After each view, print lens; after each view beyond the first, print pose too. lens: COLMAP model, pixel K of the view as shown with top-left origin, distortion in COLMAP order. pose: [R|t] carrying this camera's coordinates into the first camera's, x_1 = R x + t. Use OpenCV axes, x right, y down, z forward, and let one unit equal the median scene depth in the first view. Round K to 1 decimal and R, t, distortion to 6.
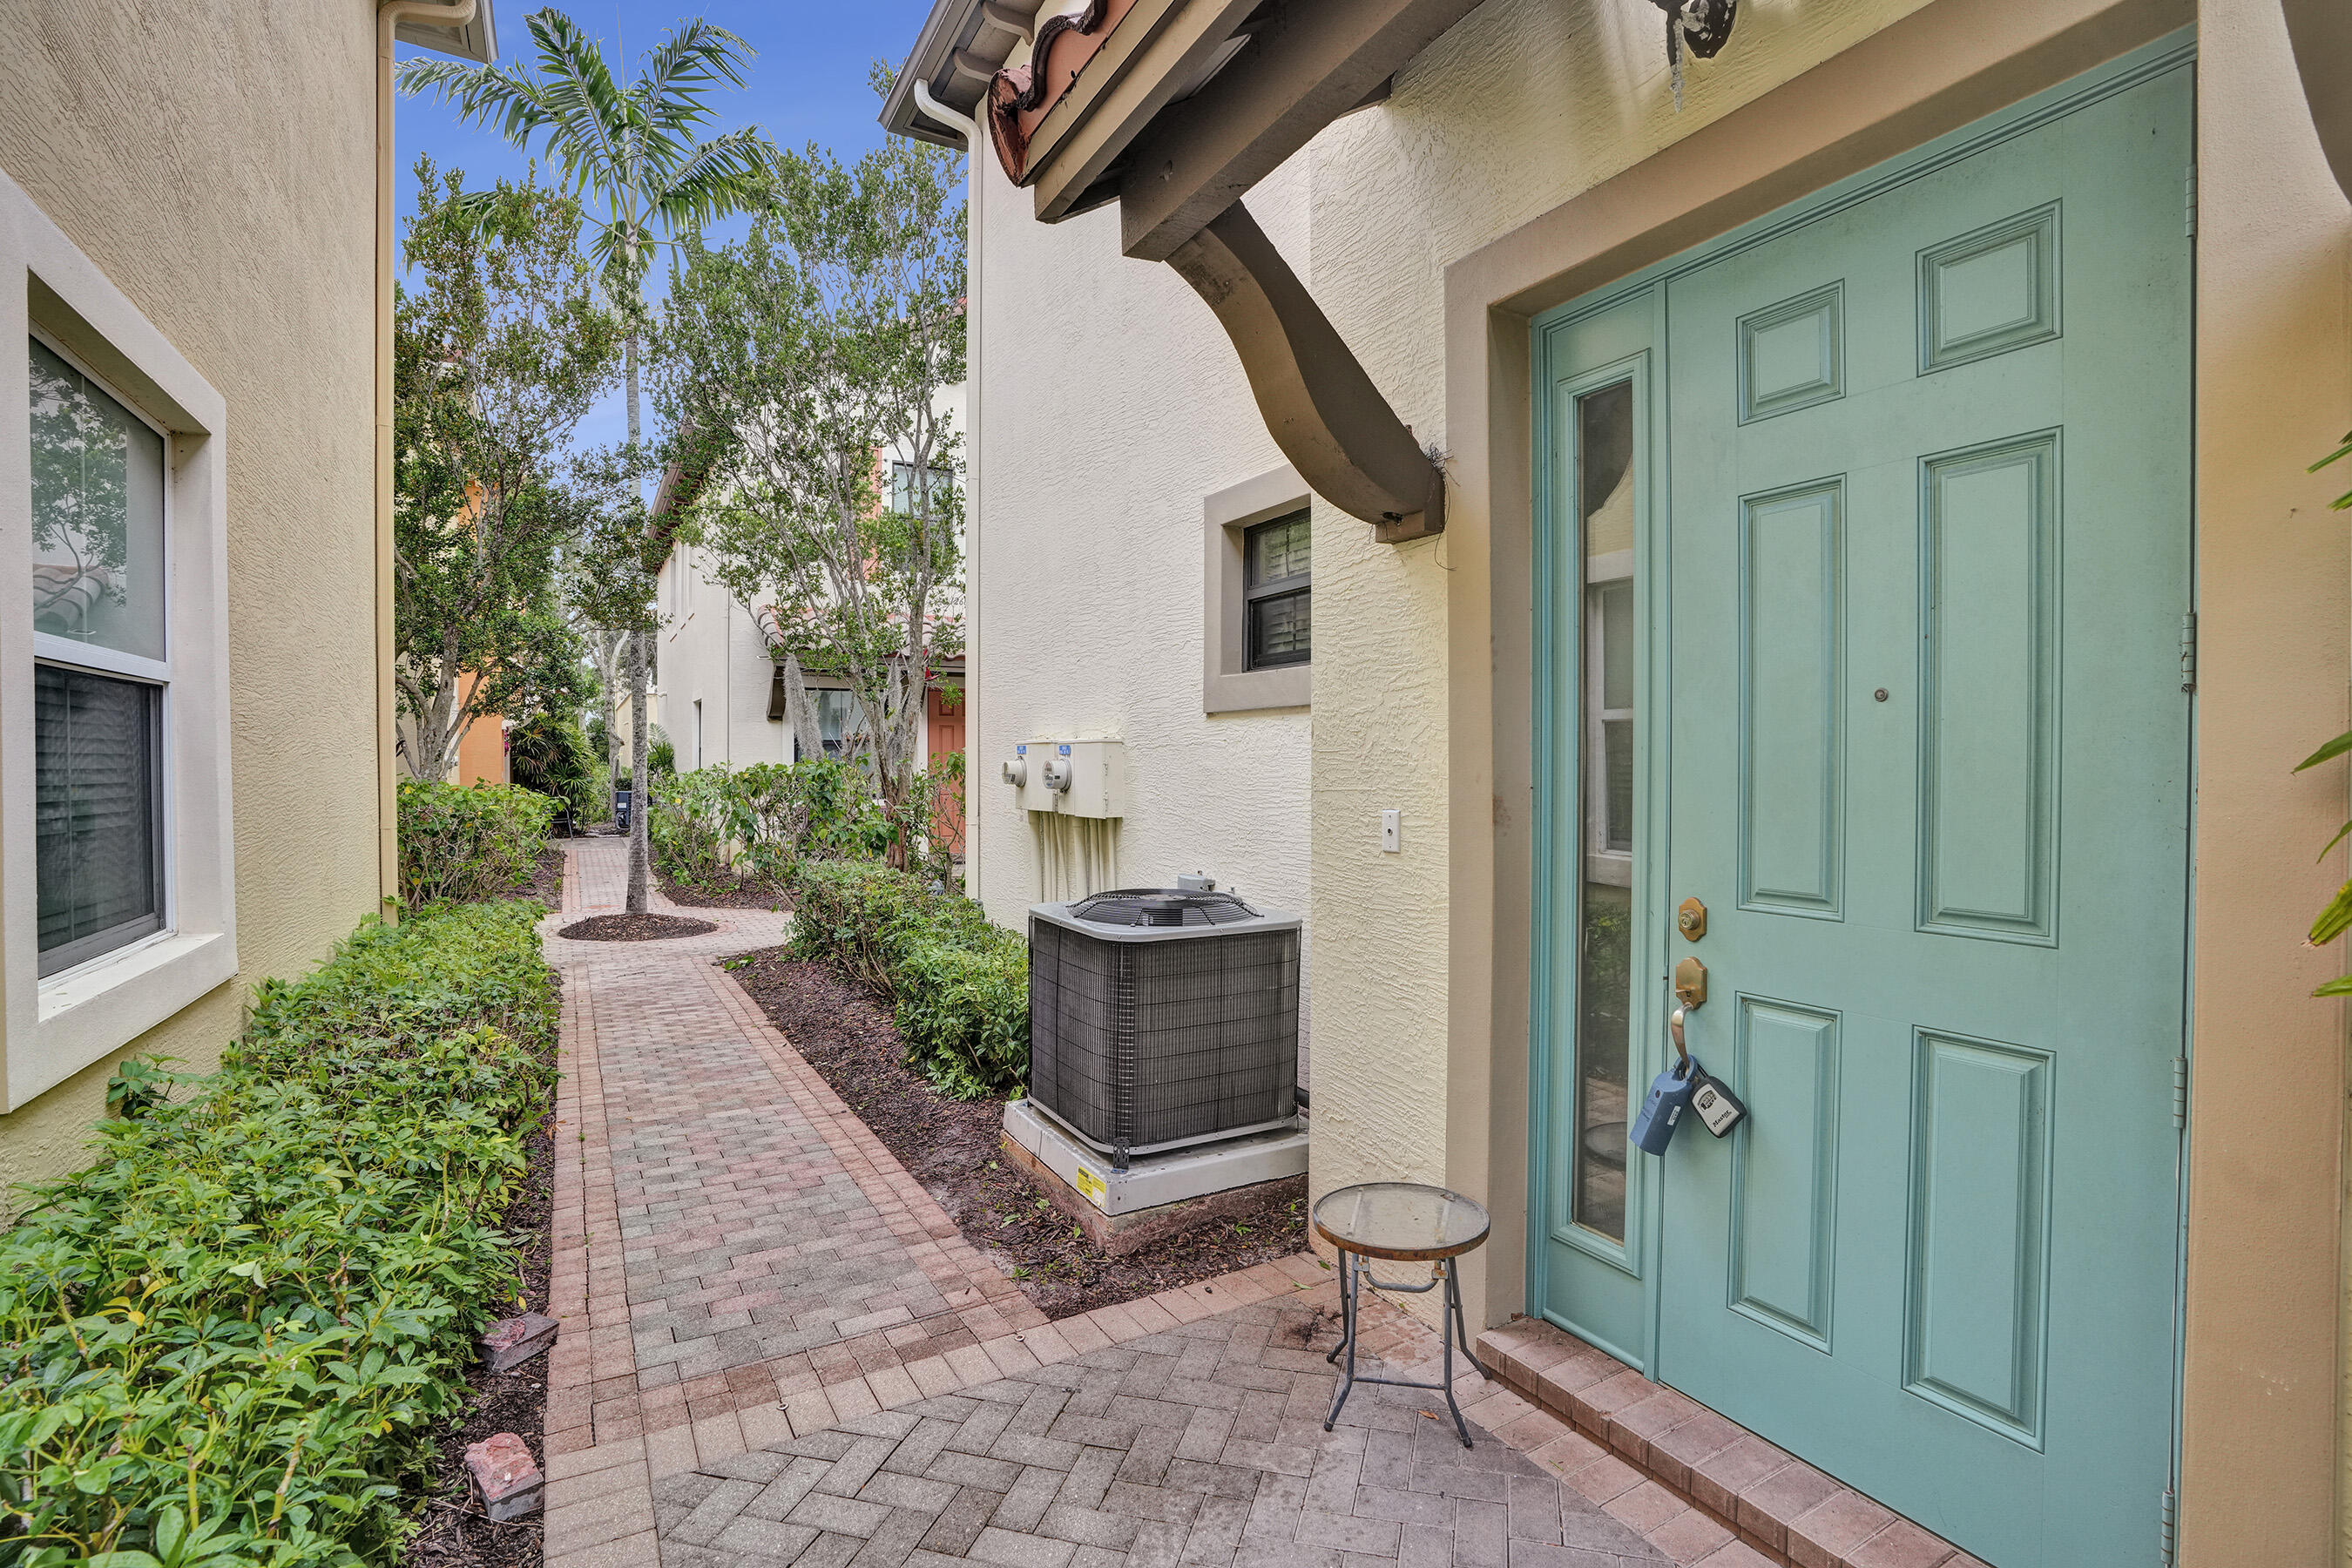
lens RADIAL K [[1111.1, 0, 1196.1], [0, 1111.1, 770.7], [0, 0, 1]] dist [-0.056845, 0.027598]
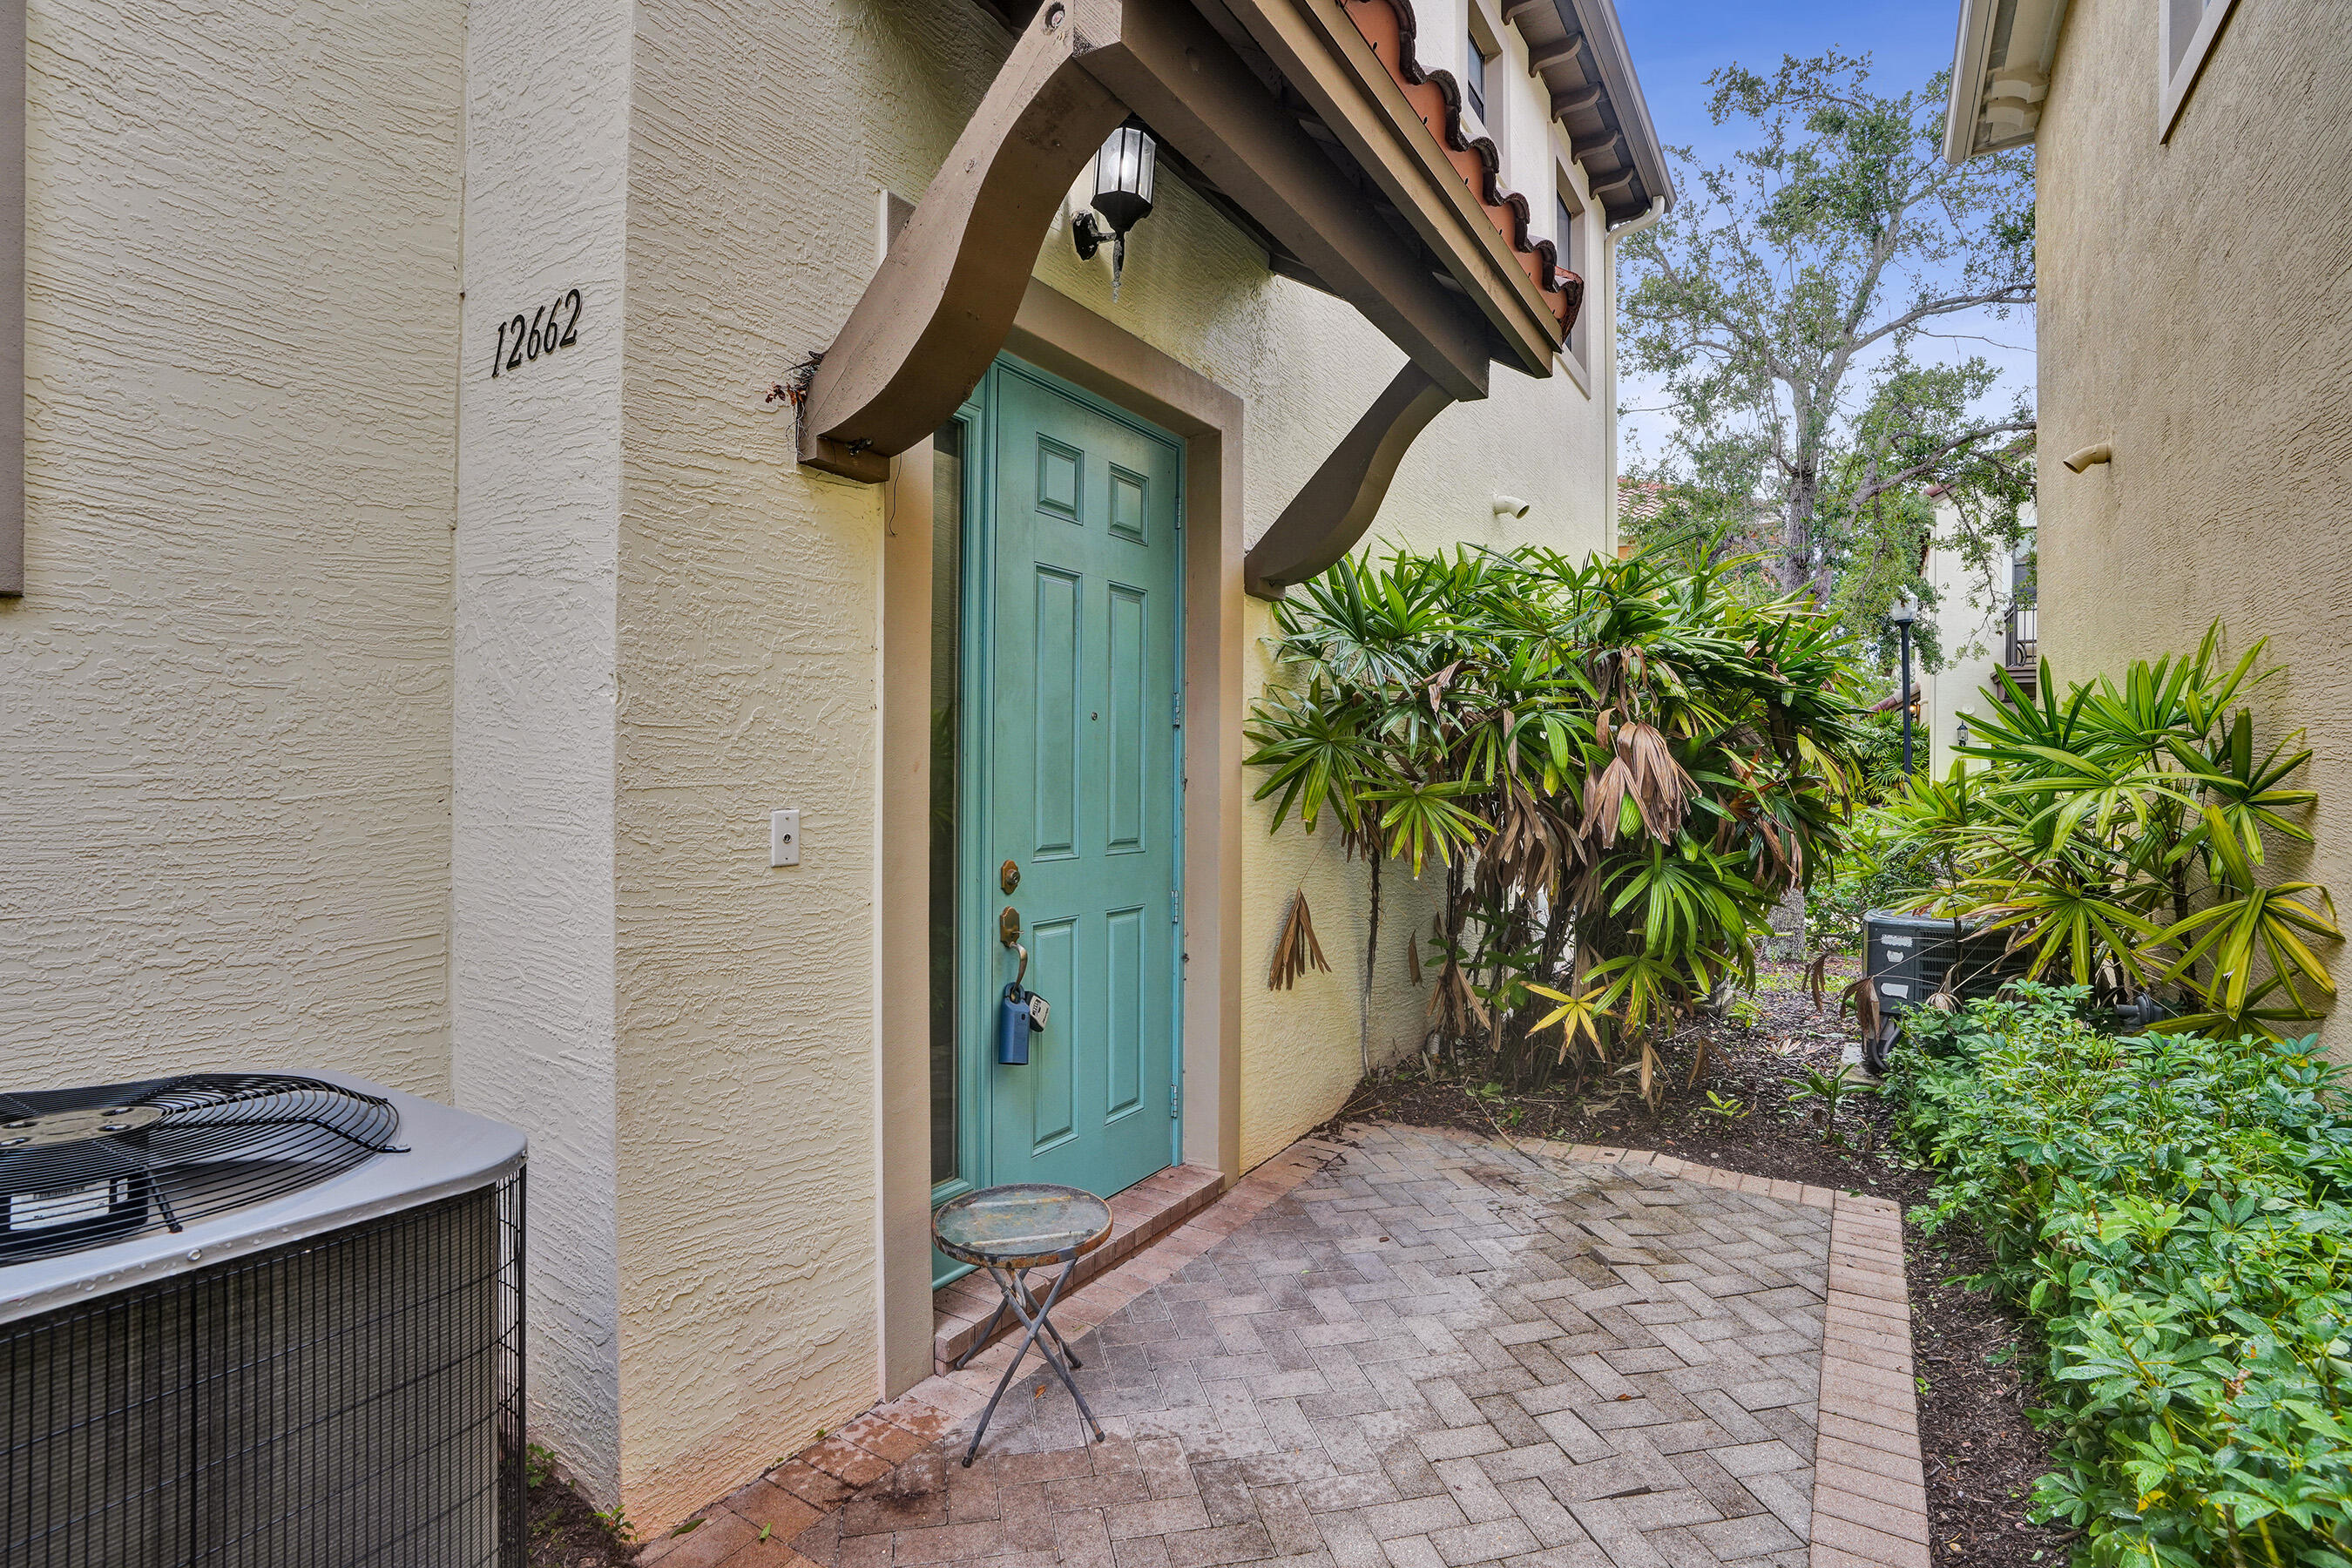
lens RADIAL K [[1110.1, 0, 1191.0], [0, 1110.1, 778.4], [0, 0, 1]] dist [-0.057920, 0.027481]
pose [[-0.464384, -0.005783, 0.885615, -0.830041], [0.000294, 0.999978, 0.006684, 0.011966], [-0.885634, 0.003365, -0.464372, 1.481022]]
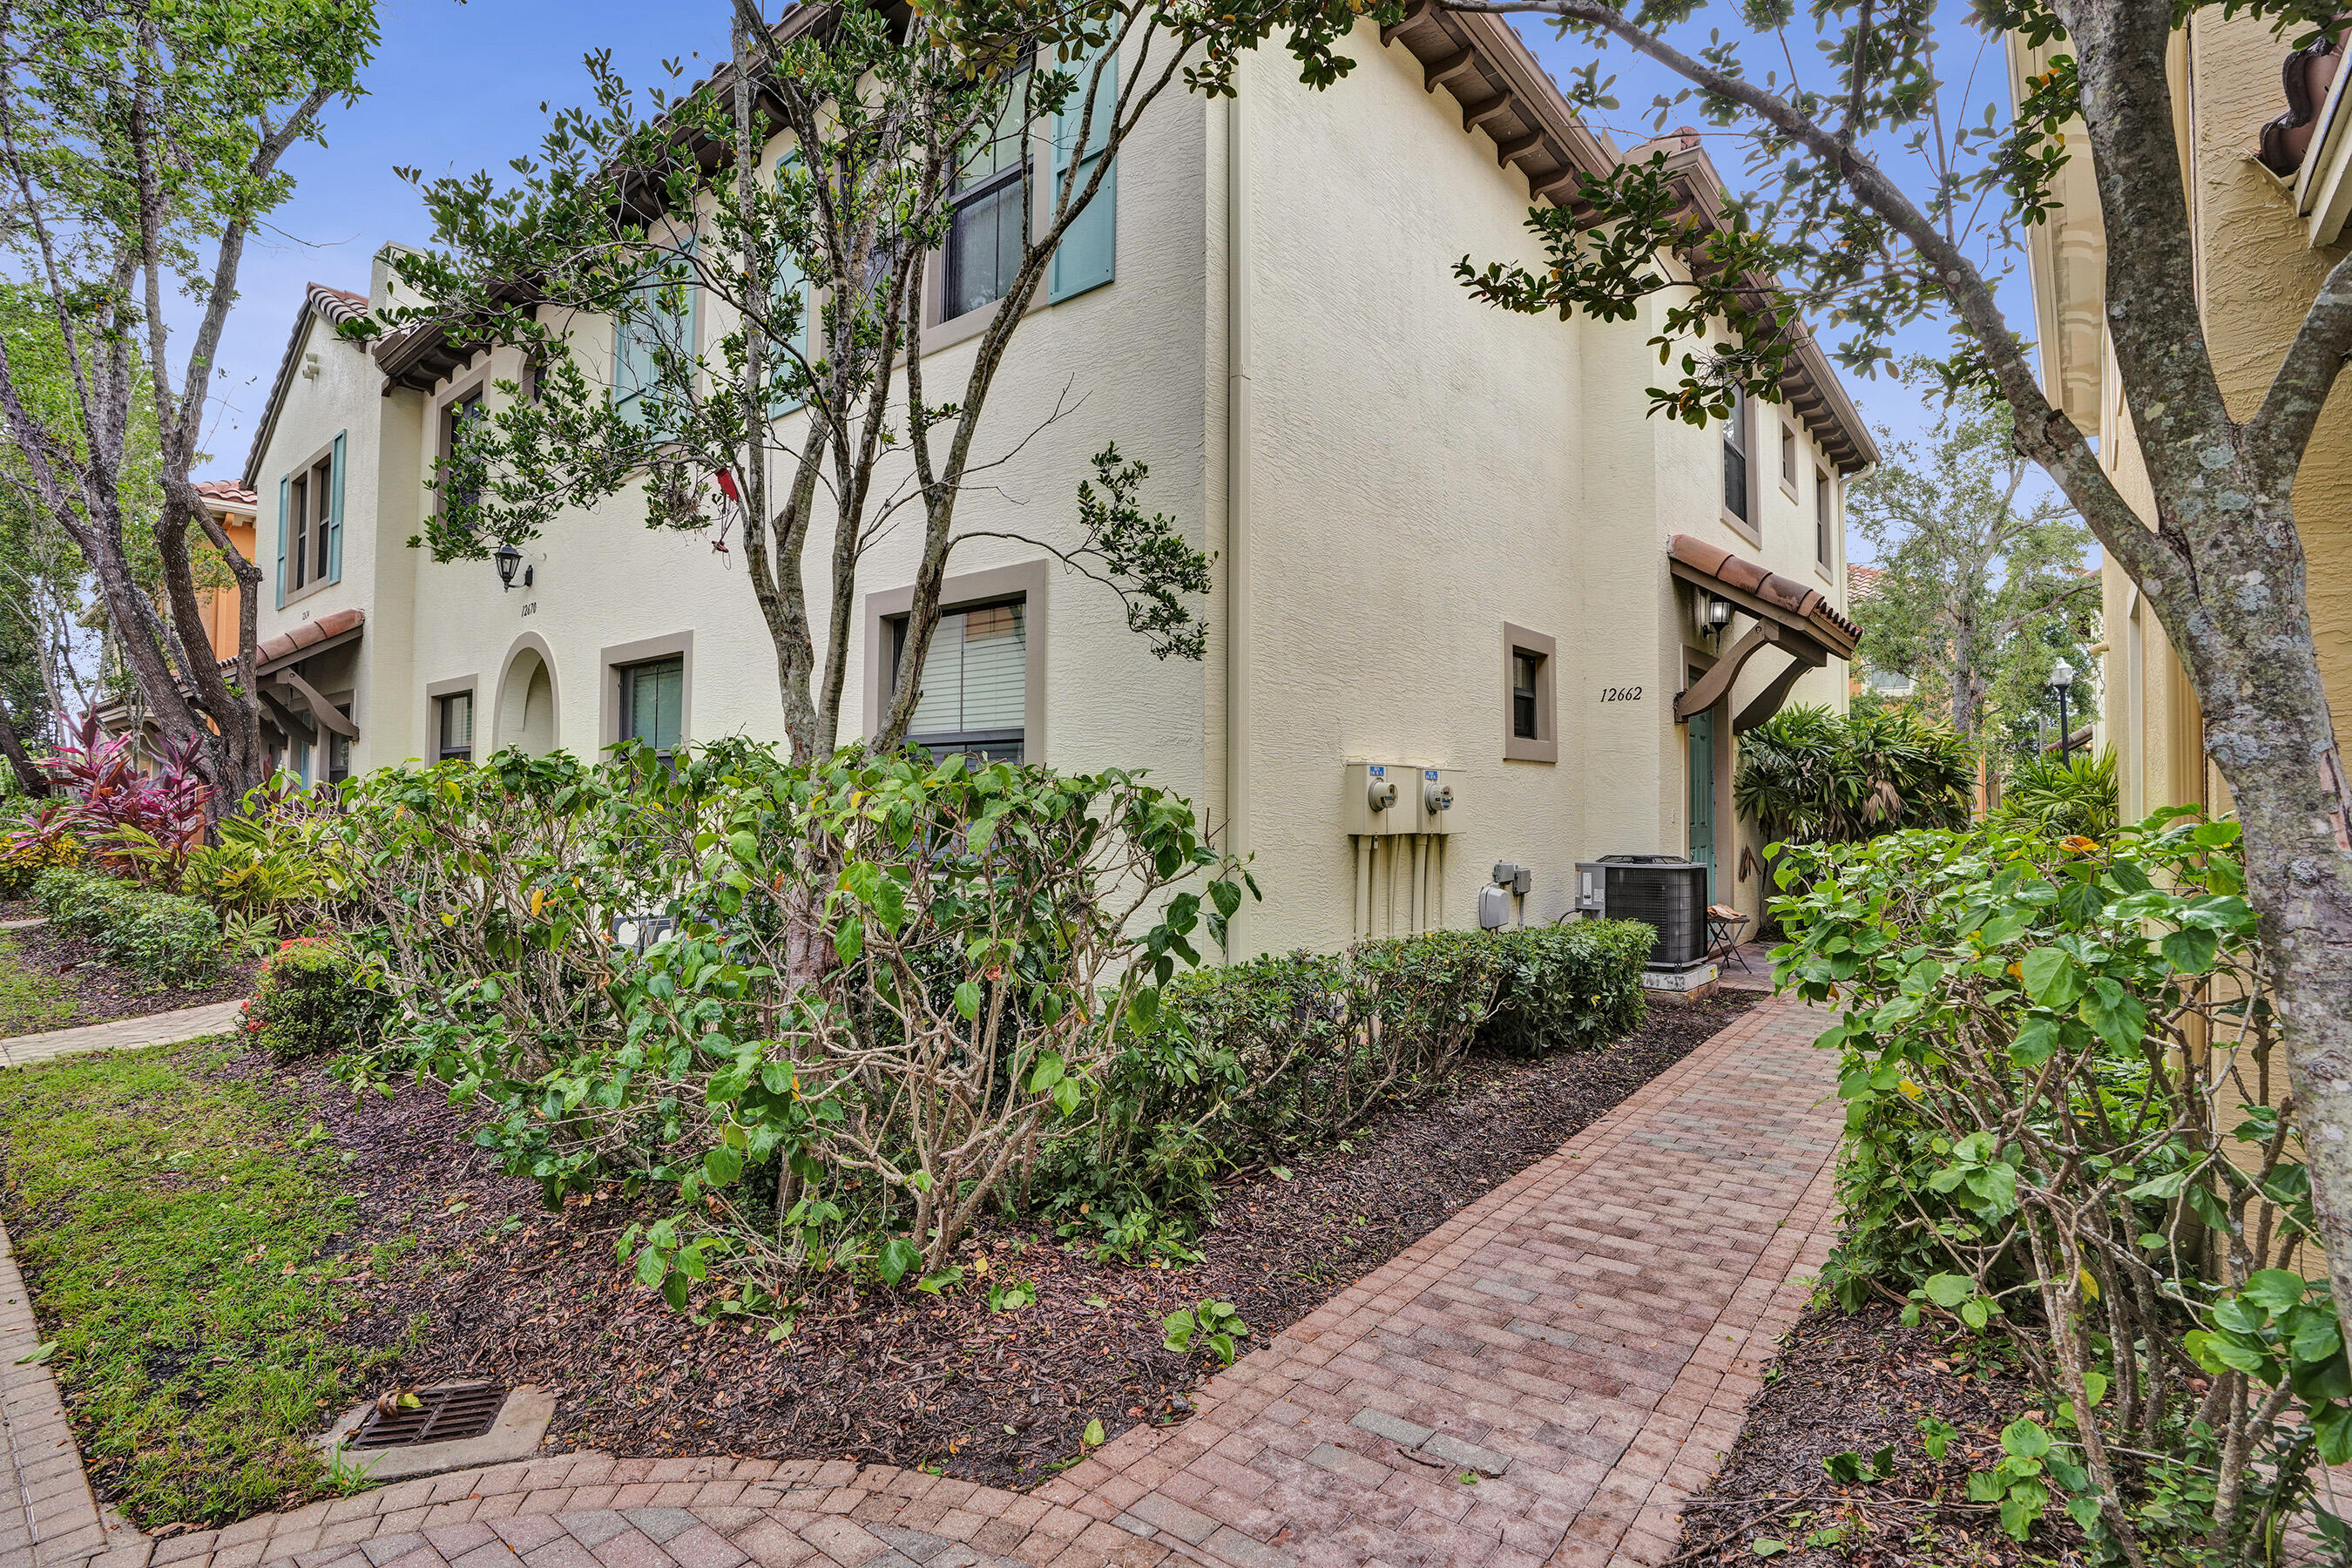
lens RADIAL K [[1111.1, 0, 1196.1], [0, 1111.1, 770.7], [0, 0, 1]] dist [-0.056845, 0.027598]
pose [[-0.331634, 0.019432, 0.943208, -3.224719], [0.002364, 0.999802, -0.019767, -0.022223], [-0.943405, -0.004326, -0.331614, 4.597993]]
